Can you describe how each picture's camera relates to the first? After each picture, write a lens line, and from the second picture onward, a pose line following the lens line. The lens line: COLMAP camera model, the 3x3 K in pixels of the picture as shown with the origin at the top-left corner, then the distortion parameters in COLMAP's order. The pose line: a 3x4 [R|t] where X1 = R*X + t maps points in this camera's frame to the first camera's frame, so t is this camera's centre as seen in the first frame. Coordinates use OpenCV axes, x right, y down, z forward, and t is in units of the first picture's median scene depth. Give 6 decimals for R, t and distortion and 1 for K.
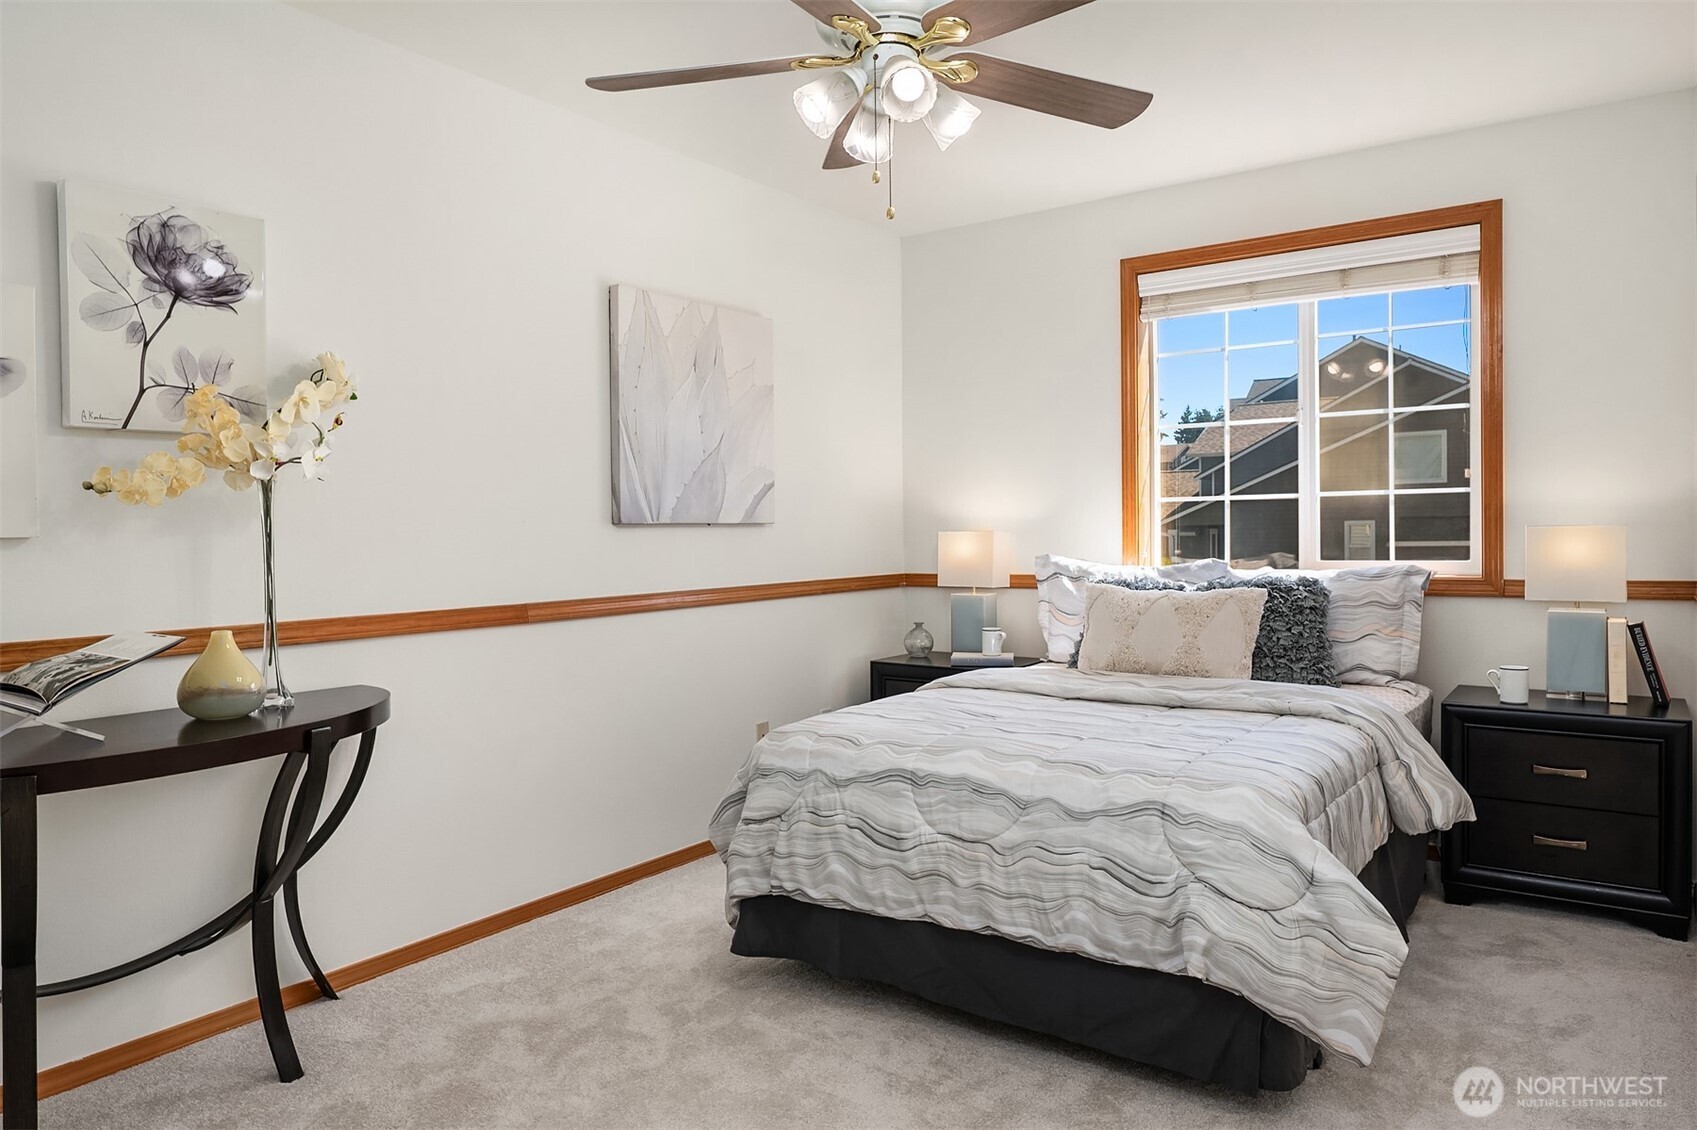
lens RADIAL K [[1120.4, 0, 852.0], [0, 1120.4, 557.8], [0, 0, 1]] dist [0.006868, 0.003162]
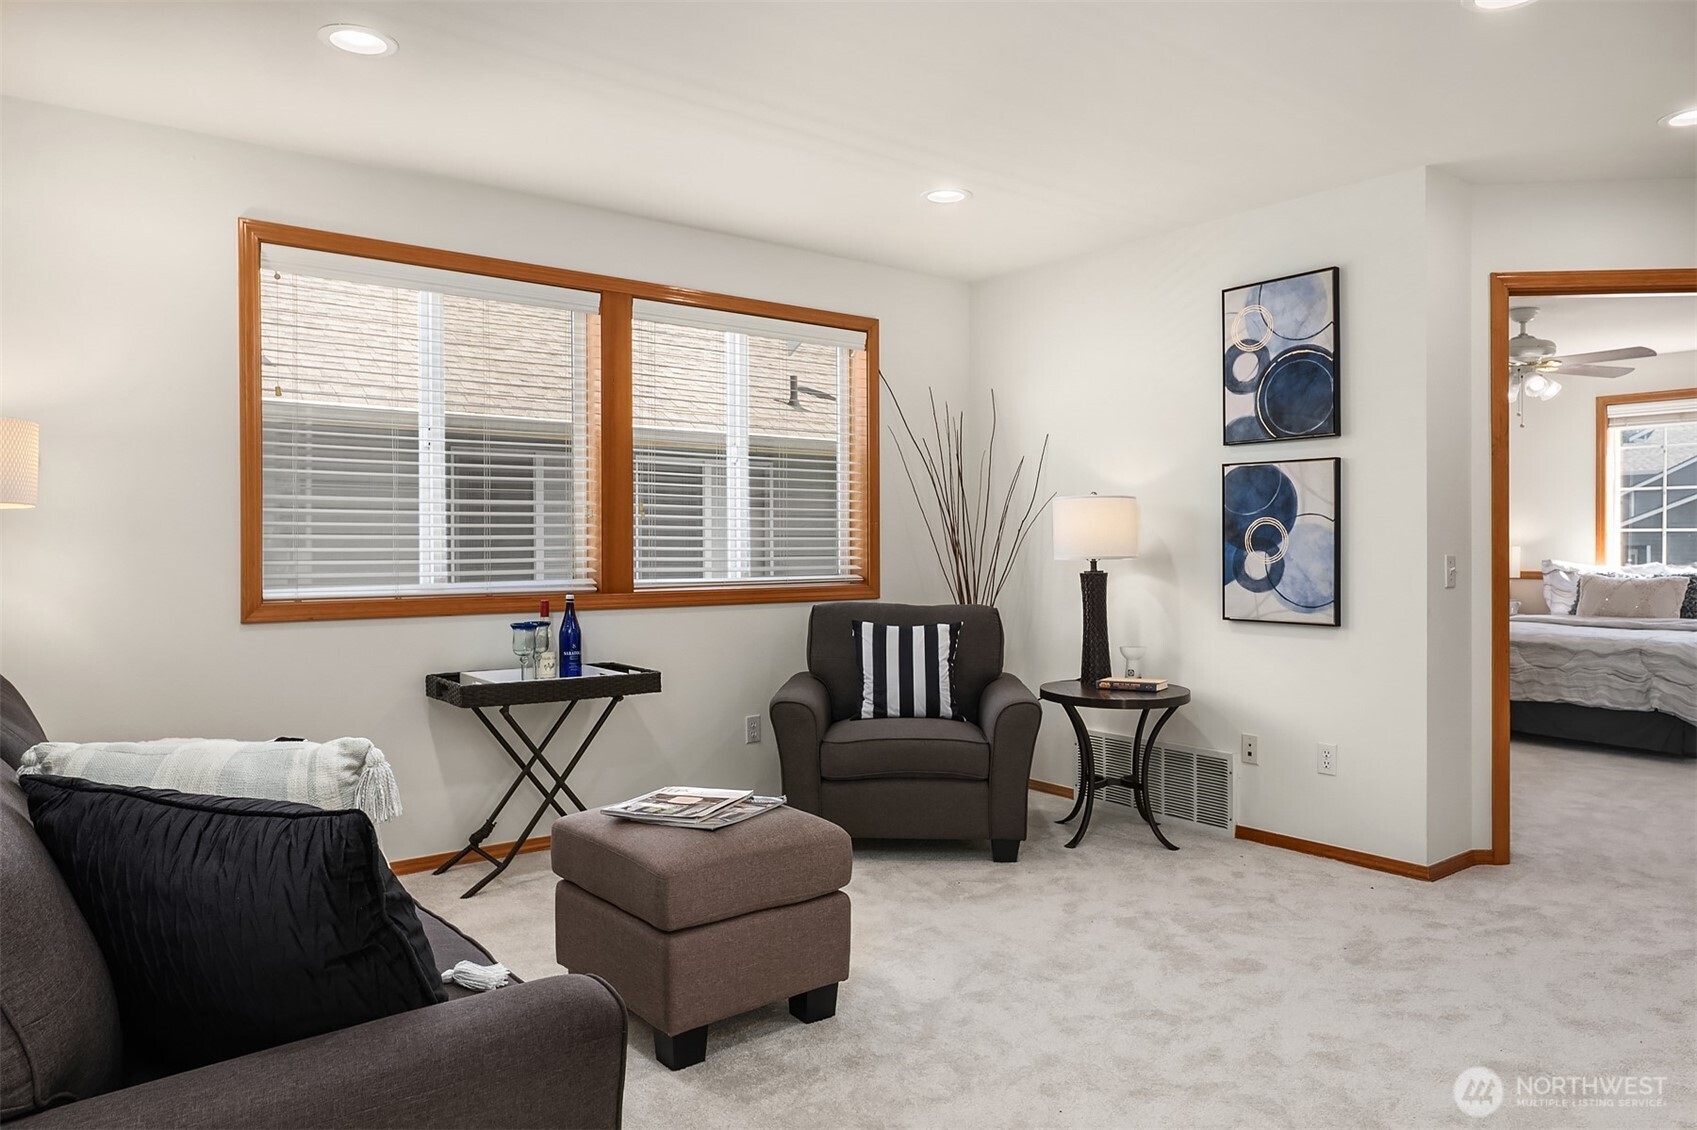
lens RADIAL K [[1120.4, 0, 841.8], [0, 1120.4, 554.3], [0, 0, 1]] dist [0.006868, 0.003162]
pose [[0.956044, 0.013220, -0.292926, -0.694983], [-0.018171, 0.999734, -0.014187, 0.061155], [0.292660, 0.018886, 0.956030, -1.941359]]
